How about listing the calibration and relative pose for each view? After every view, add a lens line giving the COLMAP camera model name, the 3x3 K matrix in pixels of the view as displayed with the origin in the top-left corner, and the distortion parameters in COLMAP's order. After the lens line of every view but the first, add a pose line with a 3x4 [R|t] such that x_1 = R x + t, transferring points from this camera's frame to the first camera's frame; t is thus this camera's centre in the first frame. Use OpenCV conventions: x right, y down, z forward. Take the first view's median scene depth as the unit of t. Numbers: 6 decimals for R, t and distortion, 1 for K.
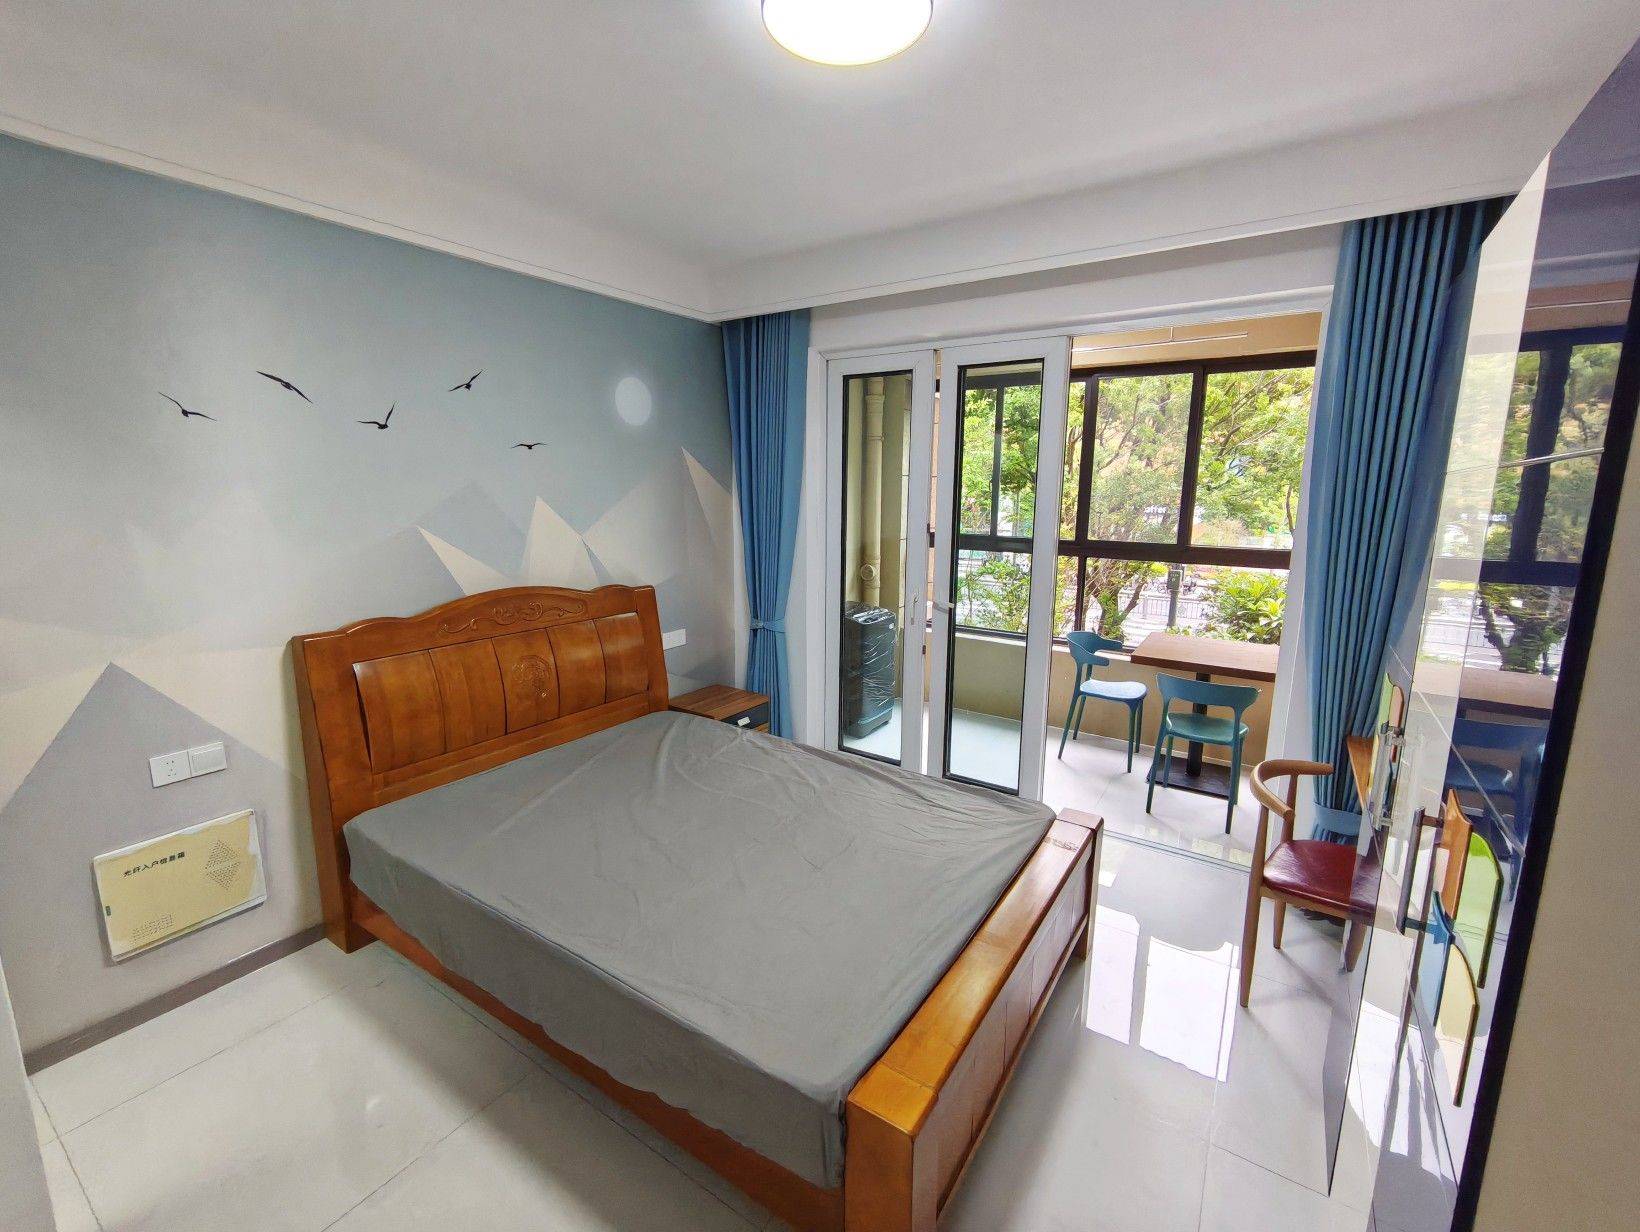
lens RADIAL K [[704.4, 0, 813.4], [0, 704.4, 609.3], [0, 0, 1]] dist [-0.007371, 0.002531]
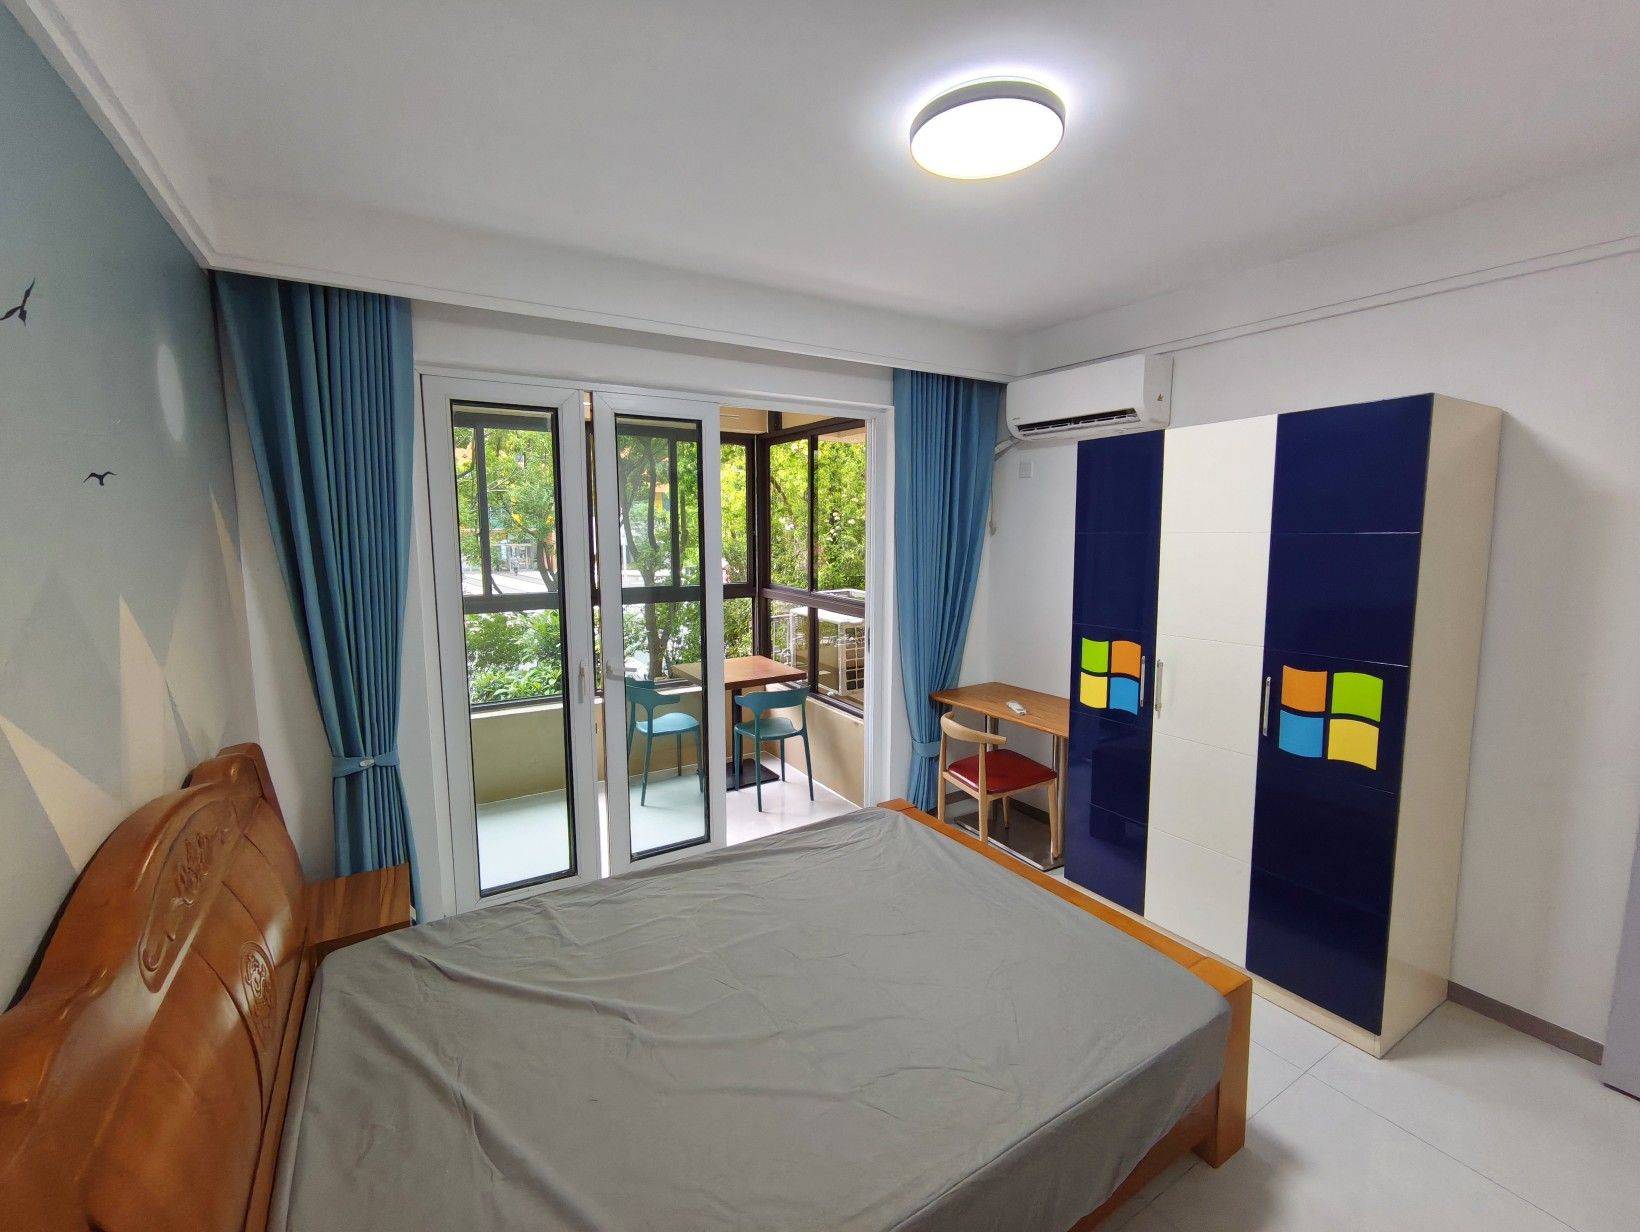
lens RADIAL K [[704.4, 0, 817.4], [0, 704.4, 608.9], [0, 0, 1]] dist [-0.007371, 0.002531]
pose [[0.411538, -0.114053, 0.904228, -0.547987], [0.169561, 0.984399, 0.046994, -0.090147], [-0.895481, 0.133982, 0.424456, 0.399286]]
